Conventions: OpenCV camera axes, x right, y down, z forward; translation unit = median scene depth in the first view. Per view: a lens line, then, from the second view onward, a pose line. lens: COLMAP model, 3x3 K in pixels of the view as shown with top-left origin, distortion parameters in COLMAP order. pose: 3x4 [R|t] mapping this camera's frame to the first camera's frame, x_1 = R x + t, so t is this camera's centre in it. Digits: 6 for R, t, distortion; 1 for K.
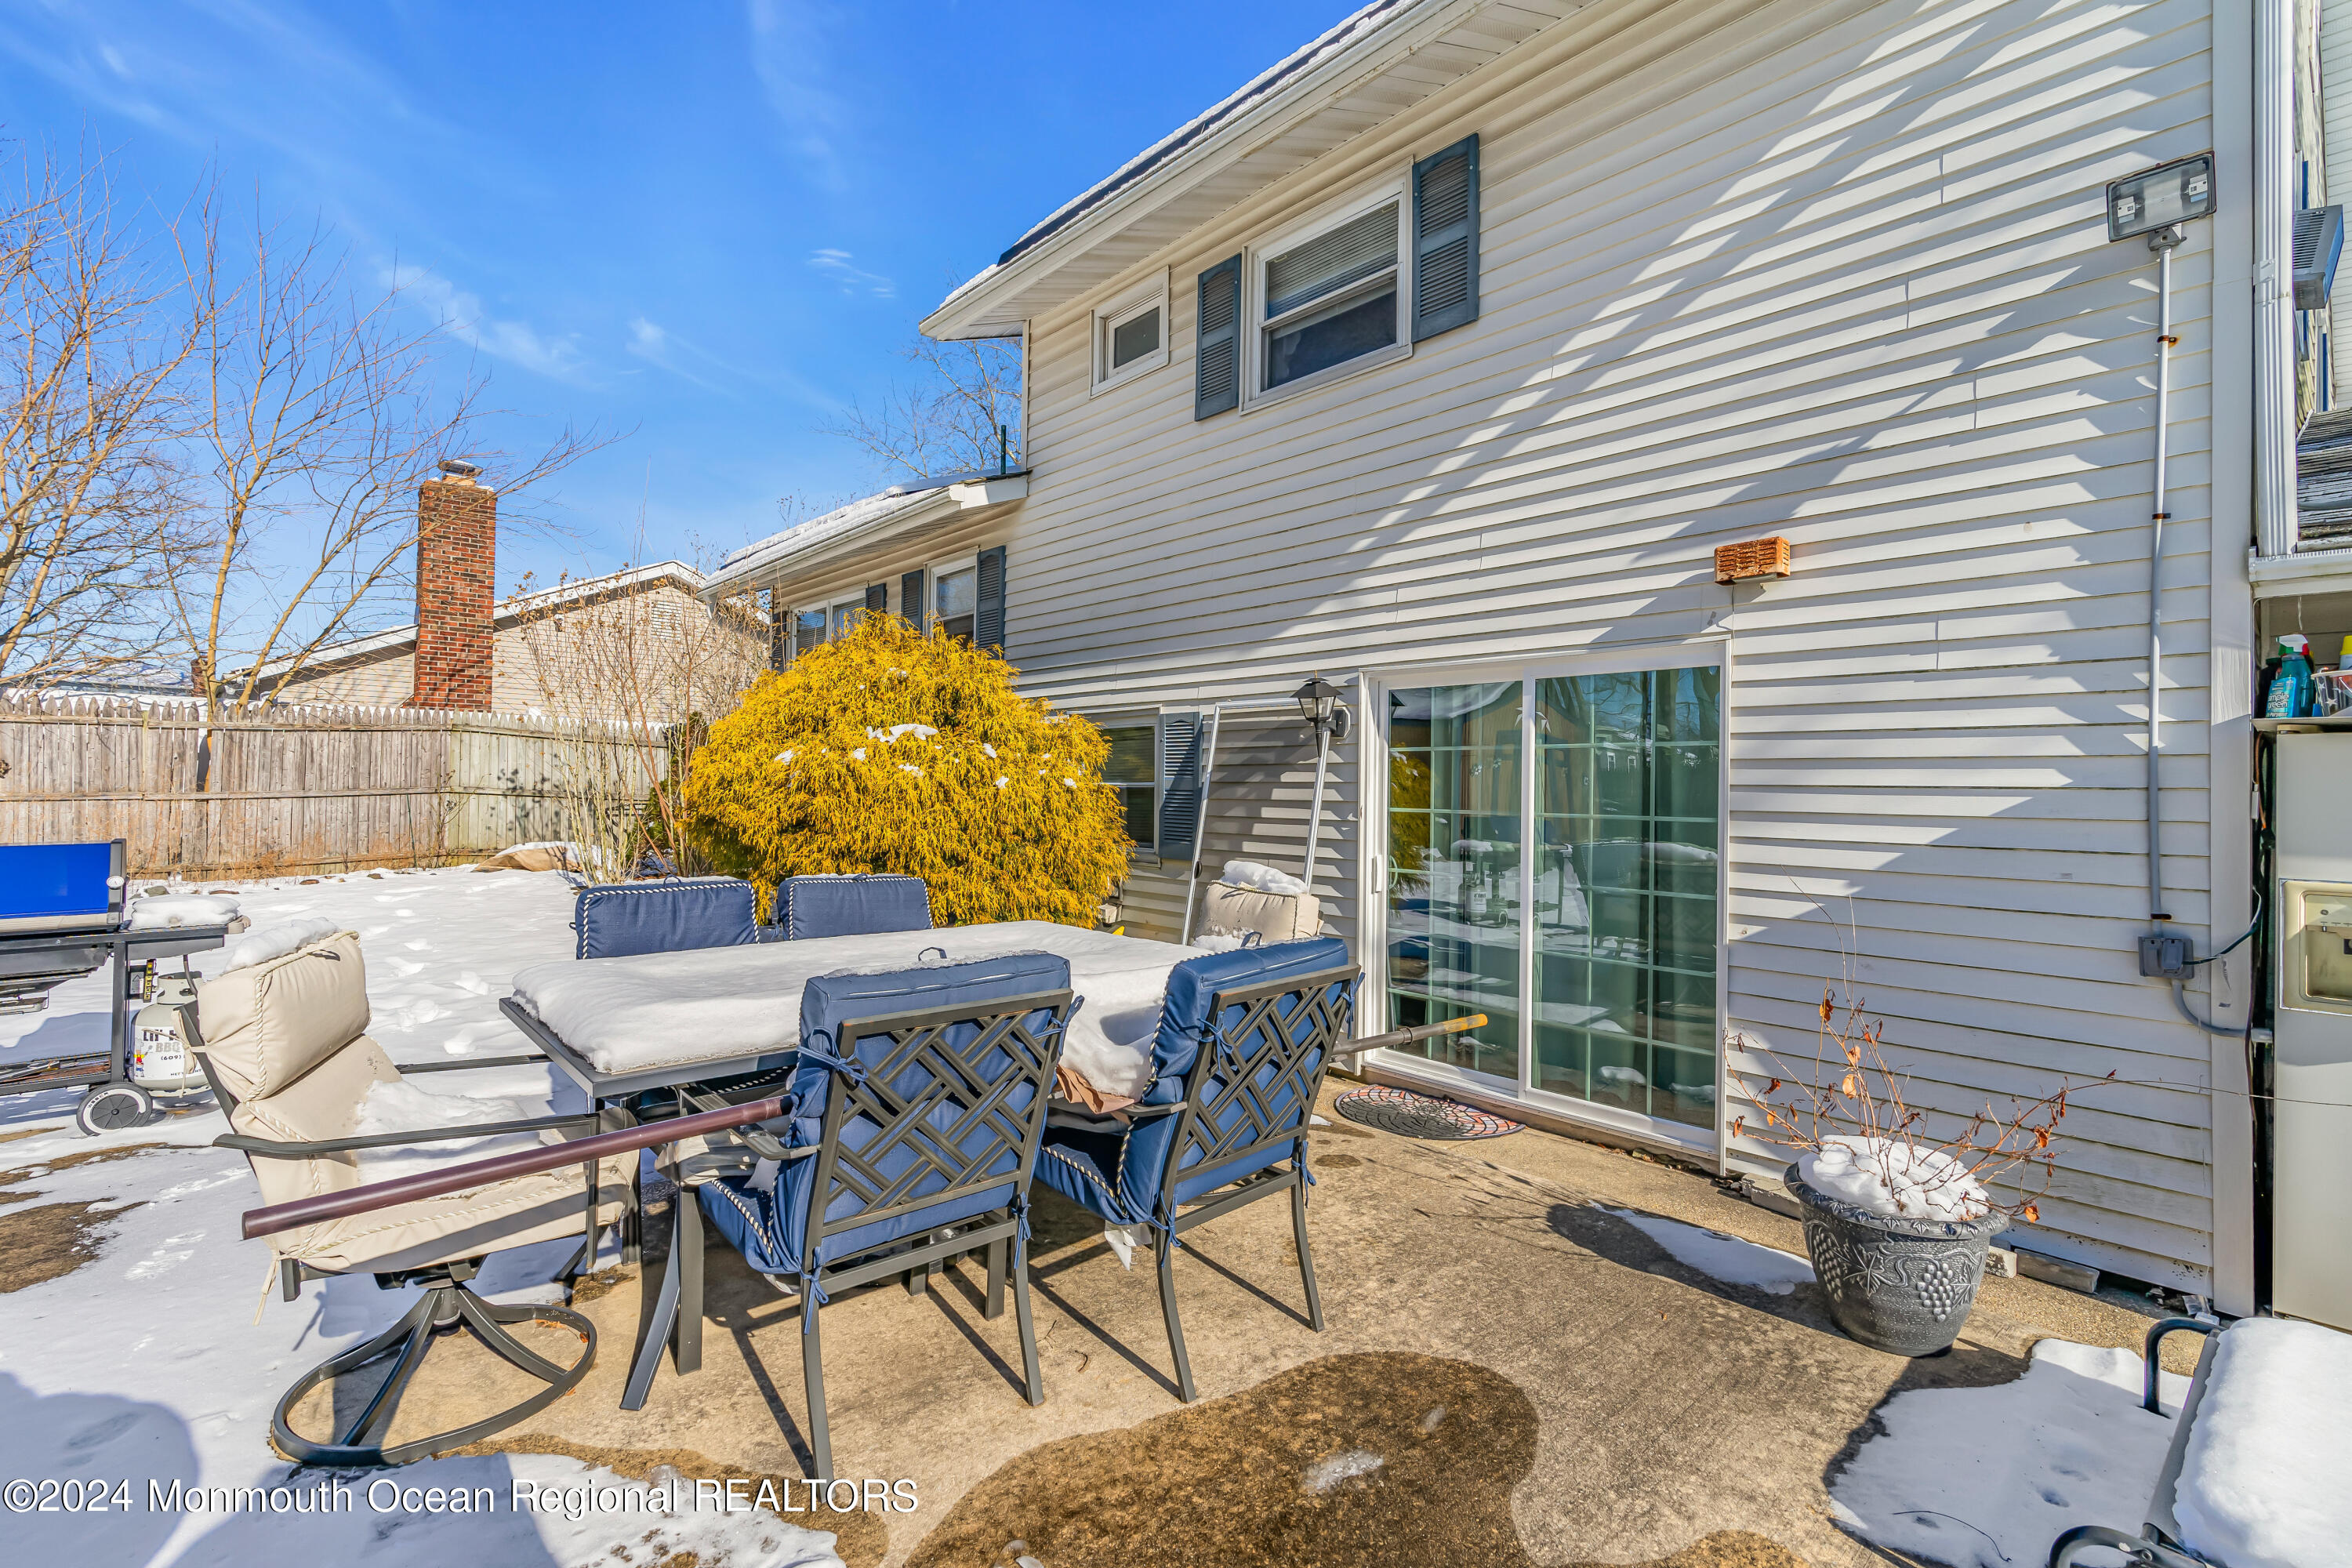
lens RADIAL K [[1073.1, 0, 1176.0], [0, 1073.1, 784.0], [0, 0, 1]] dist [-0.002517, -0.000031]
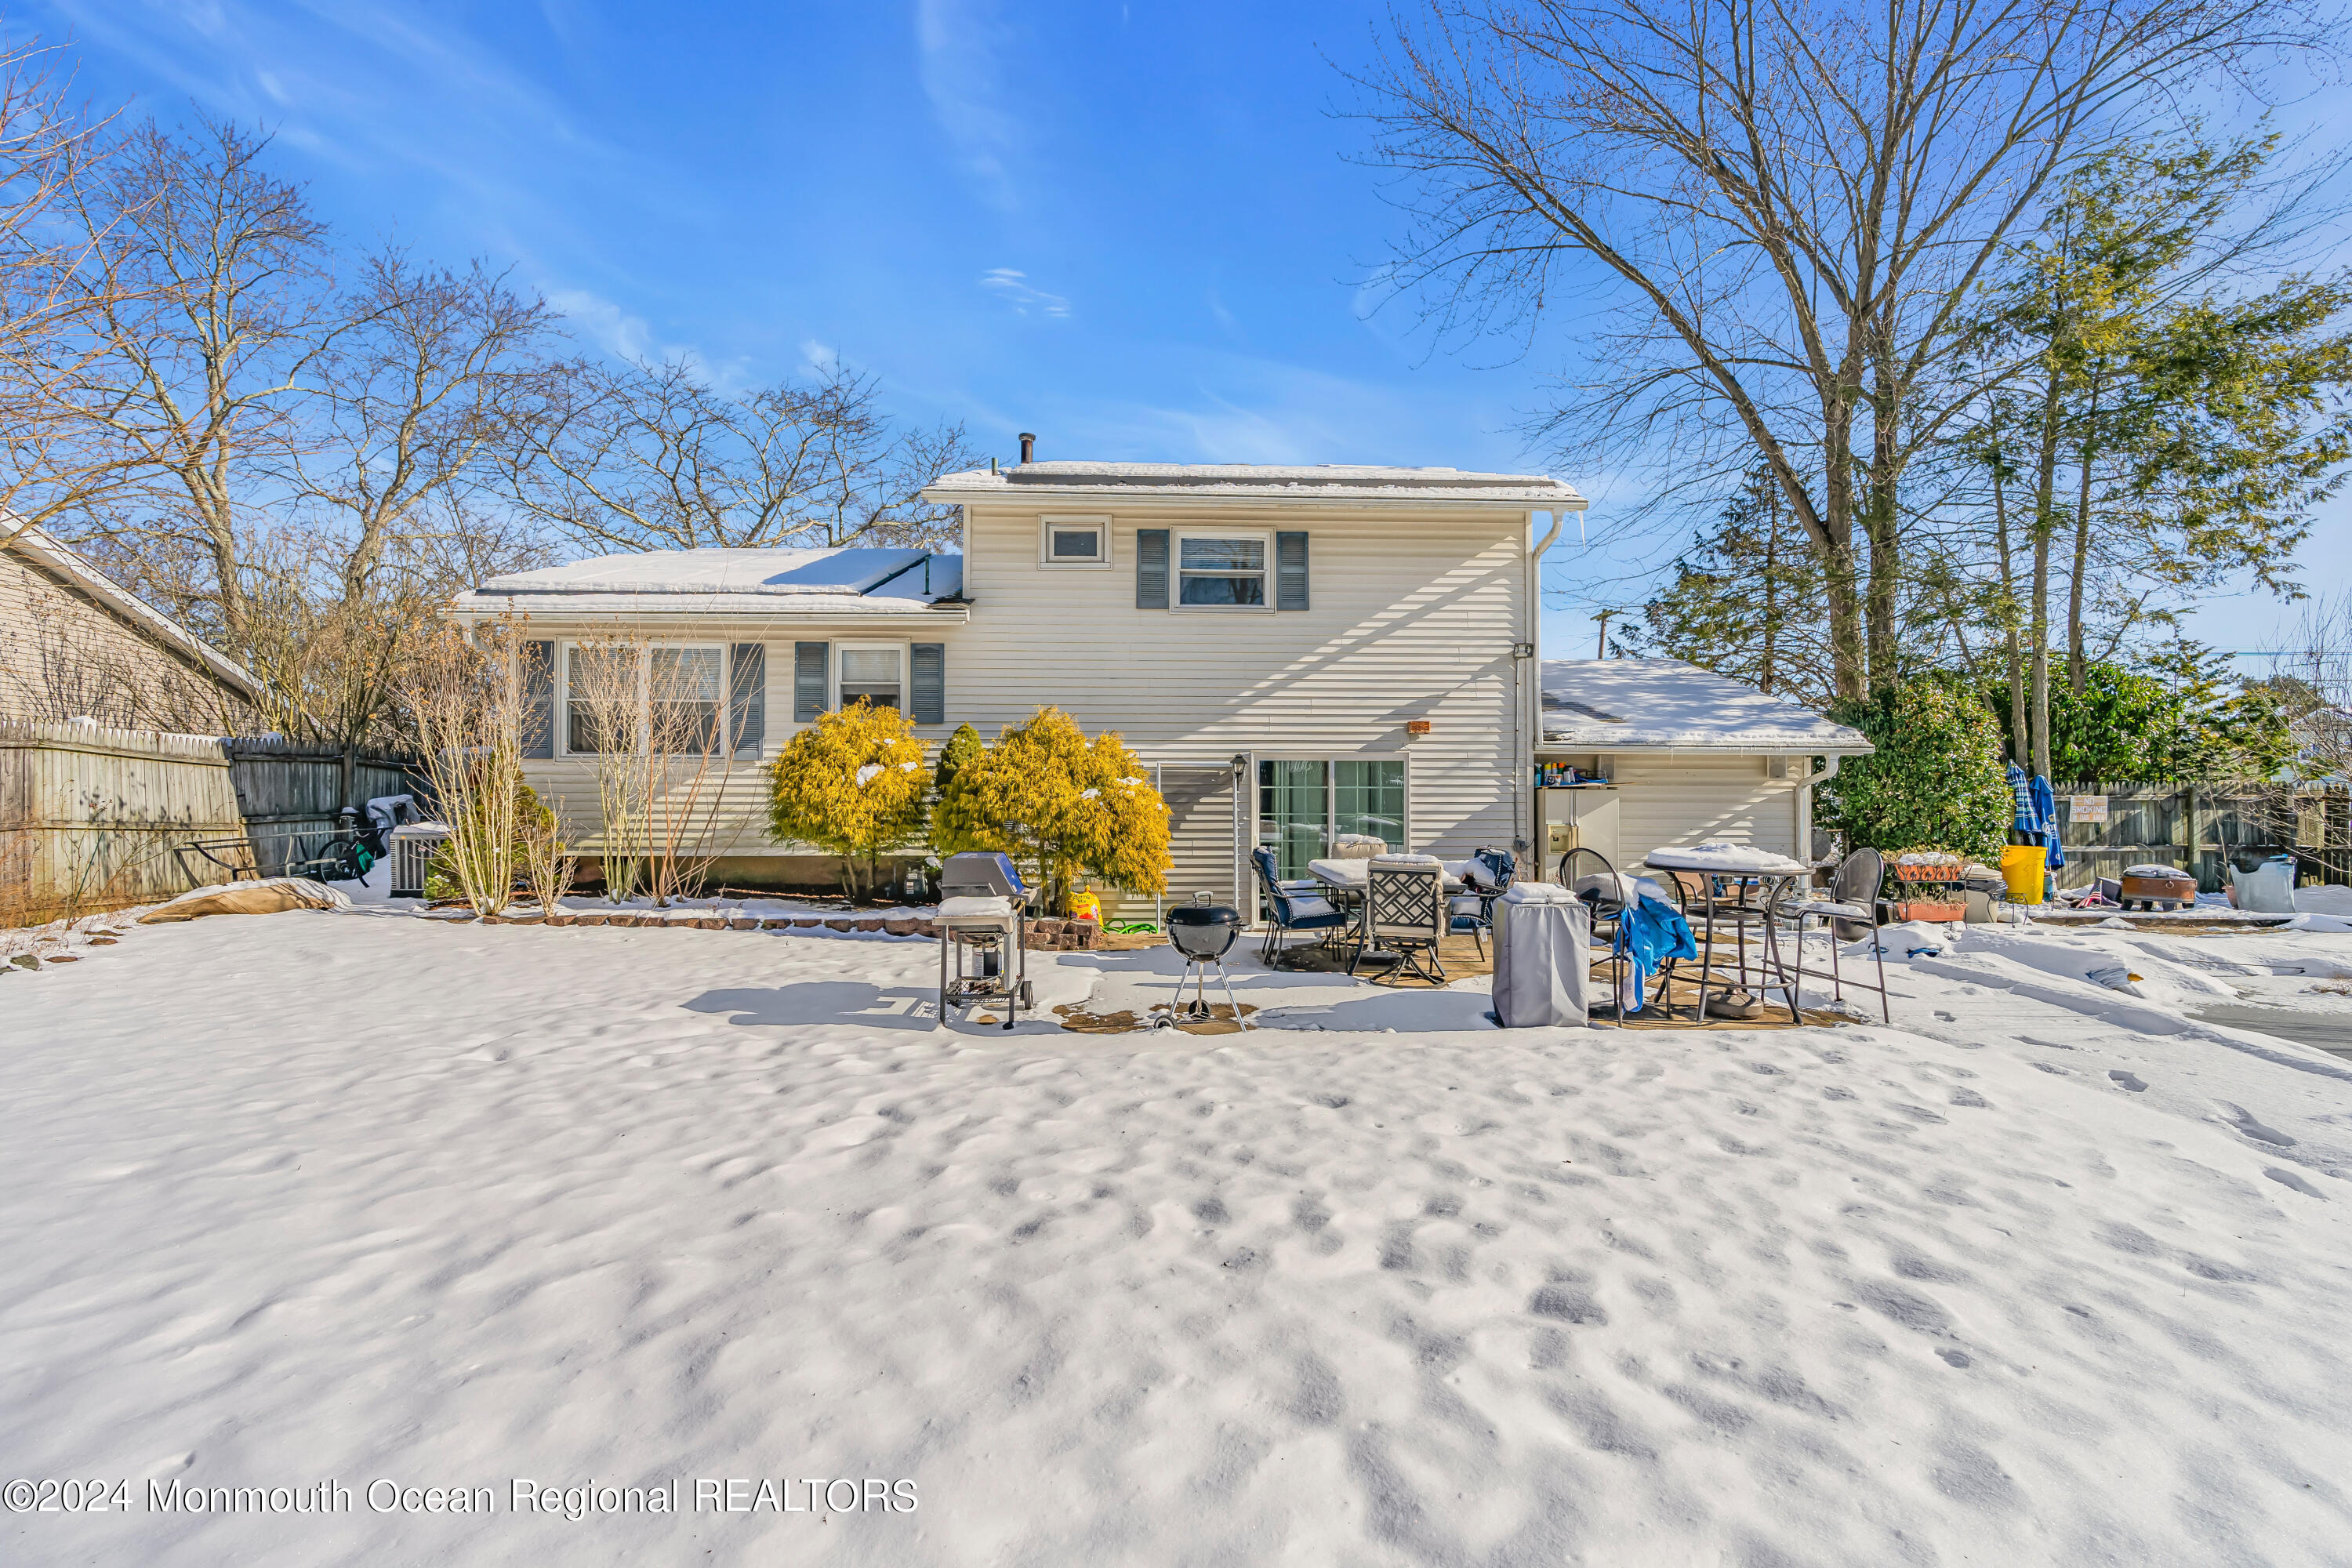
lens RADIAL K [[1053.3, 0, 1176.0], [0, 1053.3, 784.0], [0, 0, 1]] dist [-0.002988, -0.000304]
pose [[0.624920, -0.002371, 0.780685, -1.628555], [0.004991, 0.999987, -0.000958, -0.037840], [-0.780673, 0.004495, 0.624923, -0.228007]]
